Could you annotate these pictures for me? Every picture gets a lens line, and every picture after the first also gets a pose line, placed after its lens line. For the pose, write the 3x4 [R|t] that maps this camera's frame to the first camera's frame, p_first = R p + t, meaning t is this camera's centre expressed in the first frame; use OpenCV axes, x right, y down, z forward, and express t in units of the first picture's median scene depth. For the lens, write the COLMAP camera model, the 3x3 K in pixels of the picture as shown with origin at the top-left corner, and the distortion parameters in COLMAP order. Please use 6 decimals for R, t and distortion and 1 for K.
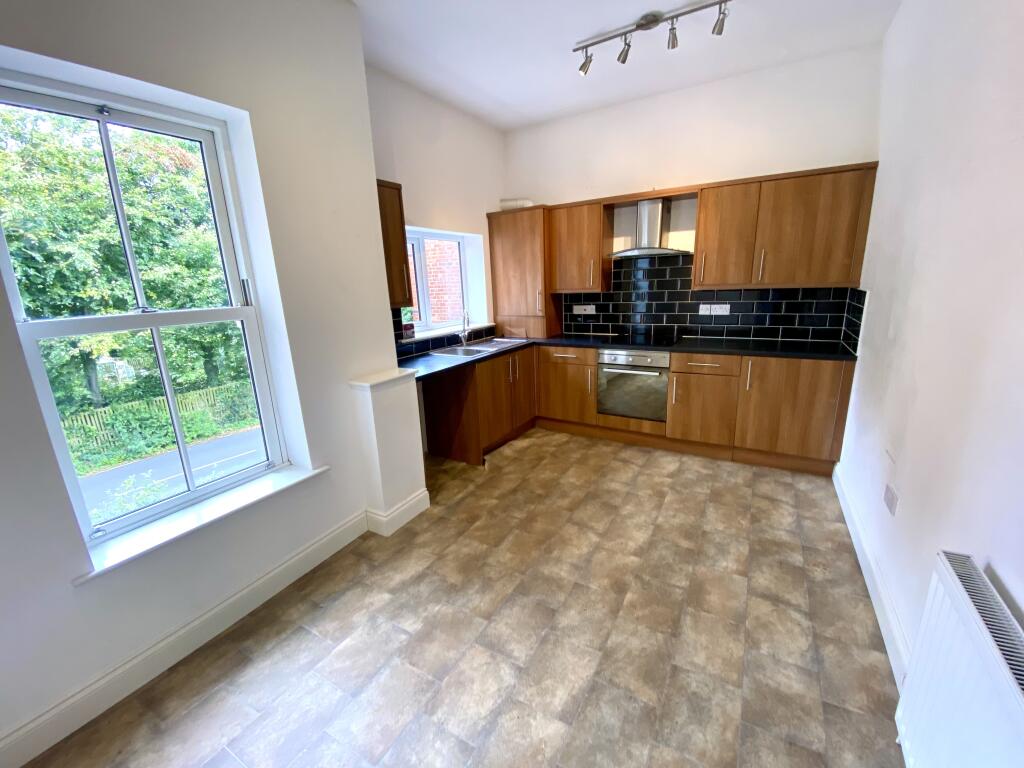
lens RADIAL K [[413.6, 0, 504.1], [0, 413.6, 384.6], [0, 0, 1]] dist [-0.026461, -0.001573]
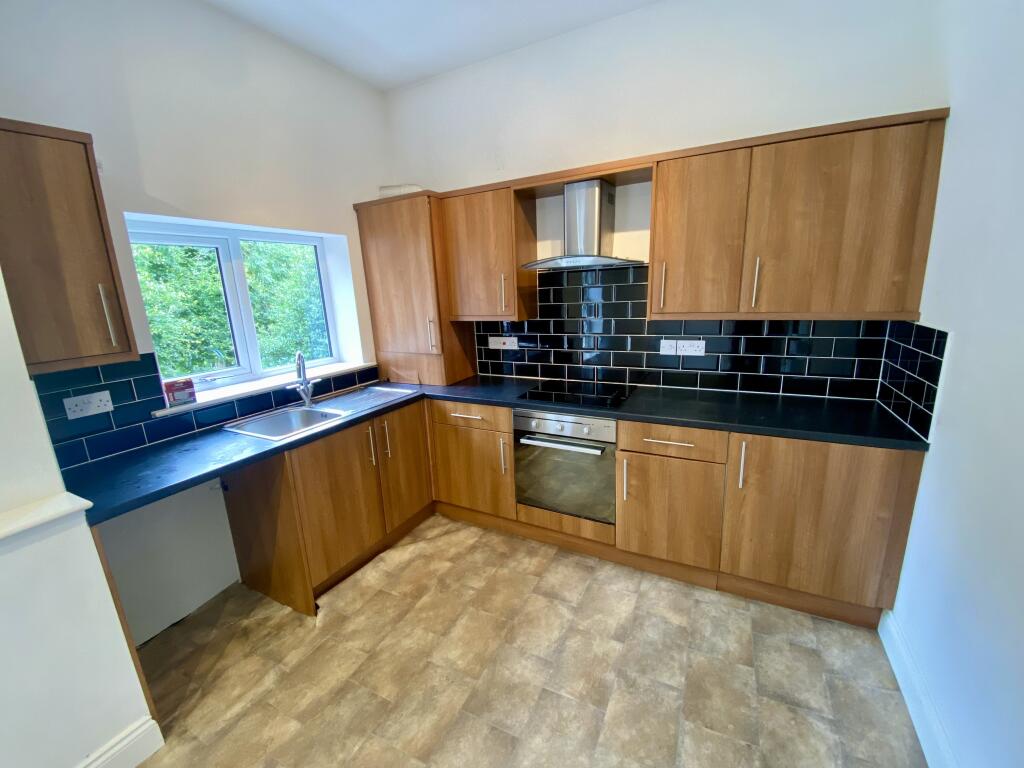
lens RADIAL K [[413.6, 0, 519.7], [0, 413.6, 380.3], [0, 0, 1]] dist [-0.026461, -0.001573]
pose [[0.994888, -0.017116, 0.099524, 0.190452], [0.020779, 0.999140, -0.035882, -0.116553], [-0.098824, 0.037767, 0.994388, 0.379823]]
